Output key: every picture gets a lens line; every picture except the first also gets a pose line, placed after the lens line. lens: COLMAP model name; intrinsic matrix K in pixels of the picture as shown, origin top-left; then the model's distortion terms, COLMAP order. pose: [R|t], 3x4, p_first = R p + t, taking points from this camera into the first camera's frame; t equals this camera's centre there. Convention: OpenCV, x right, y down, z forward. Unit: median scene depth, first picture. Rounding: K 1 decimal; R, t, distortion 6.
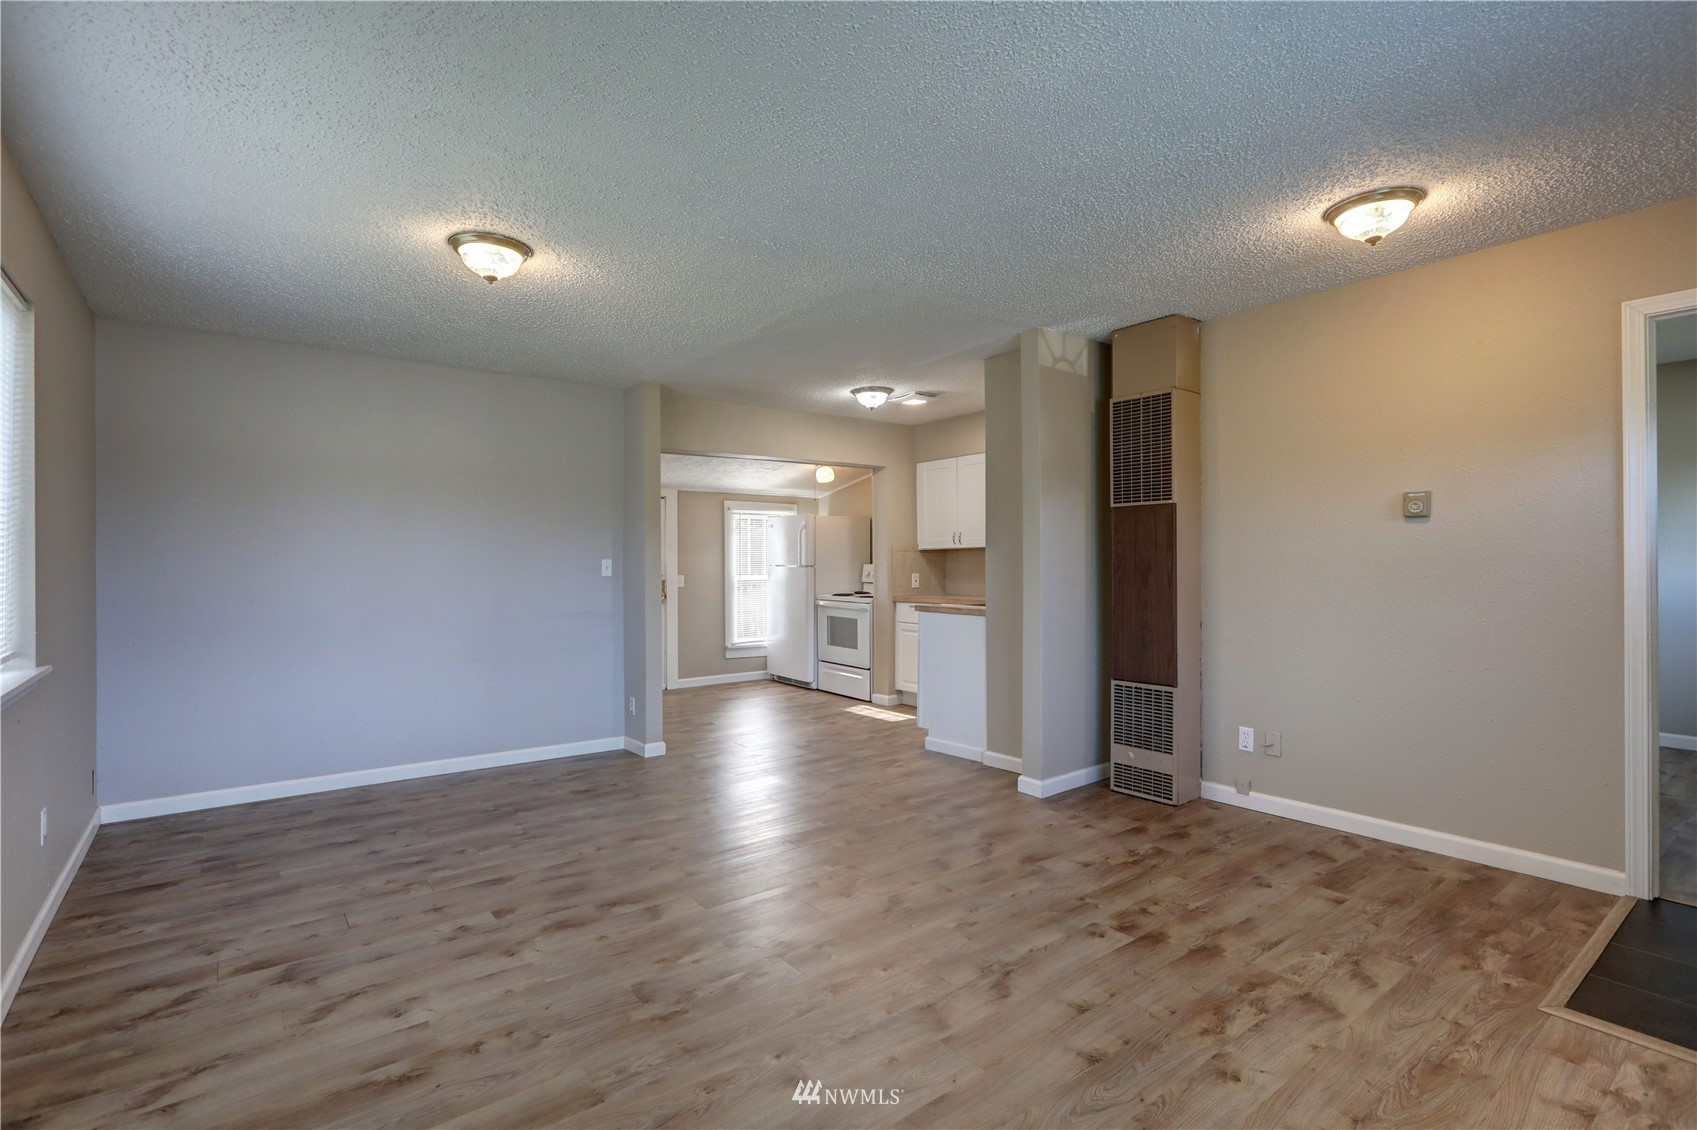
lens RADIAL K [[790.1, 0, 837.7], [0, 790.1, 556.1], [0, 0, 1]] dist [-0.010959, 0.004475]
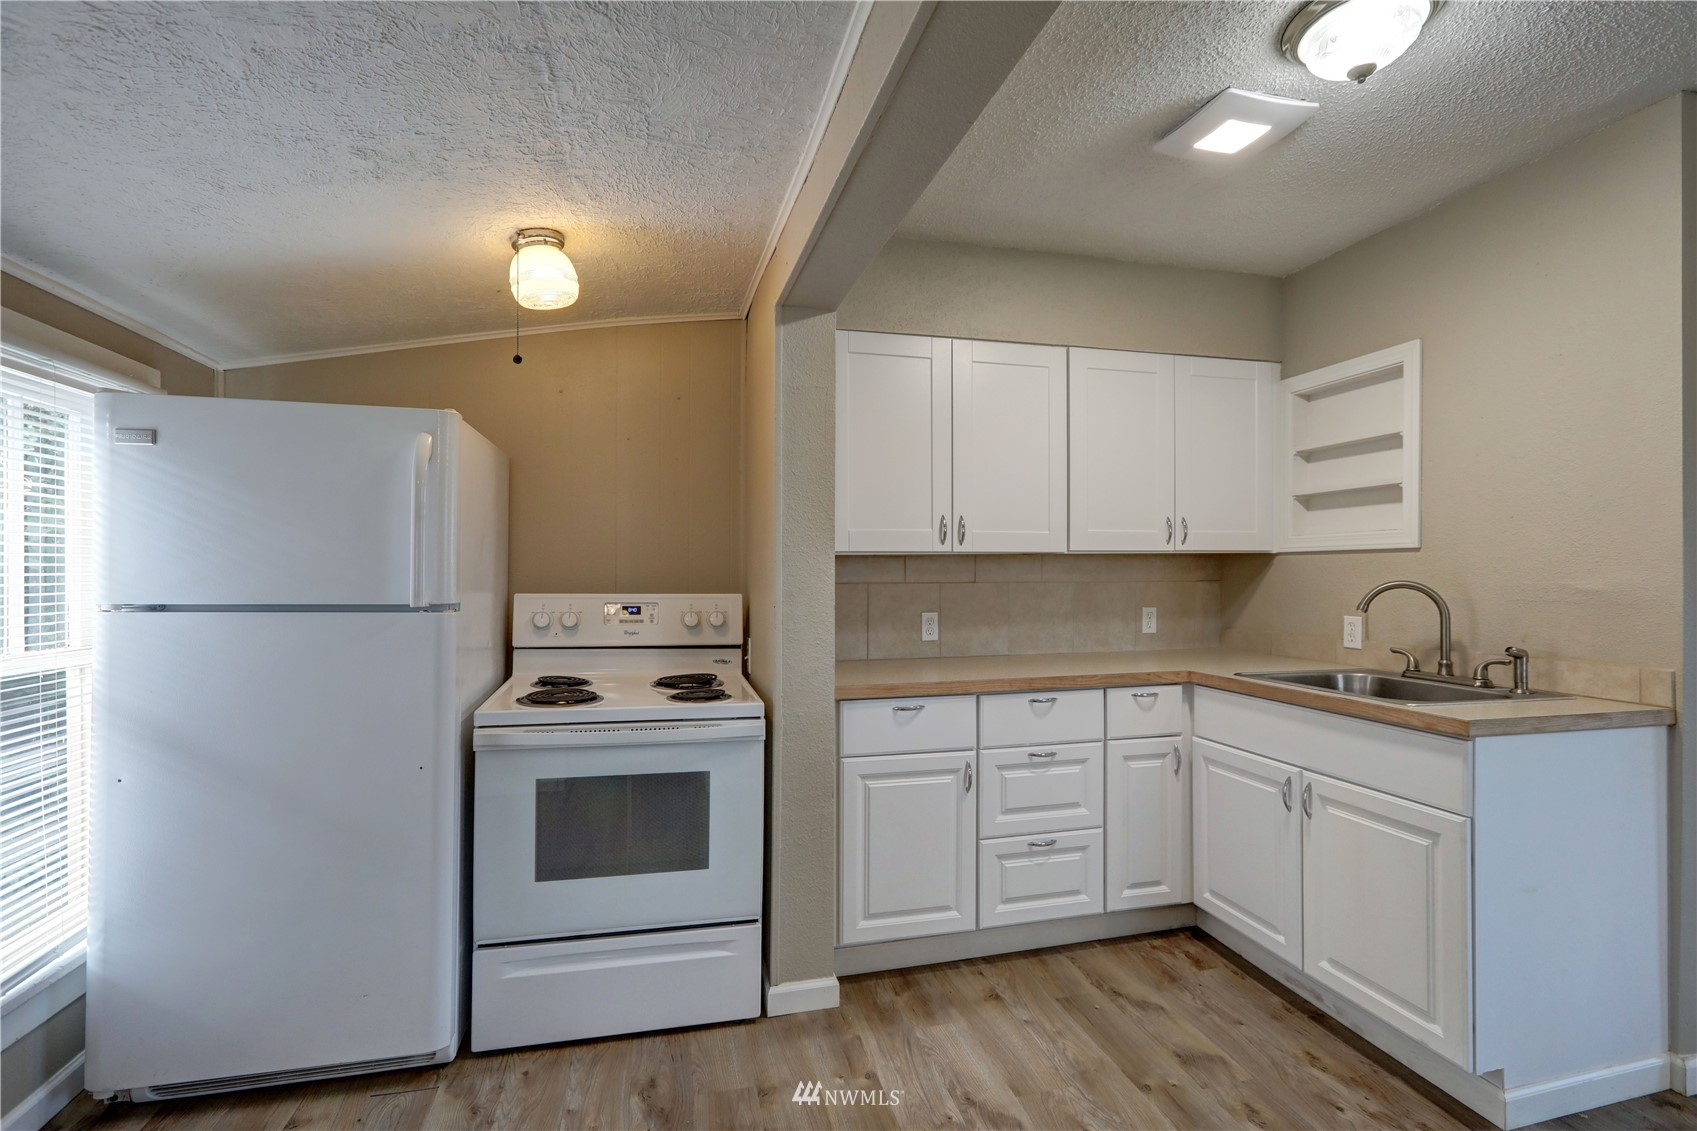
lens RADIAL K [[790.1, 0, 849.4], [0, 790.1, 561.5], [0, 0, 1]] dist [-0.010959, 0.004475]
pose [[0.388924, 0.010850, 0.921206, -0.249793], [-0.002353, 0.999939, -0.010784, -0.000374], [-0.921267, 0.002027, 0.388926, 0.850422]]
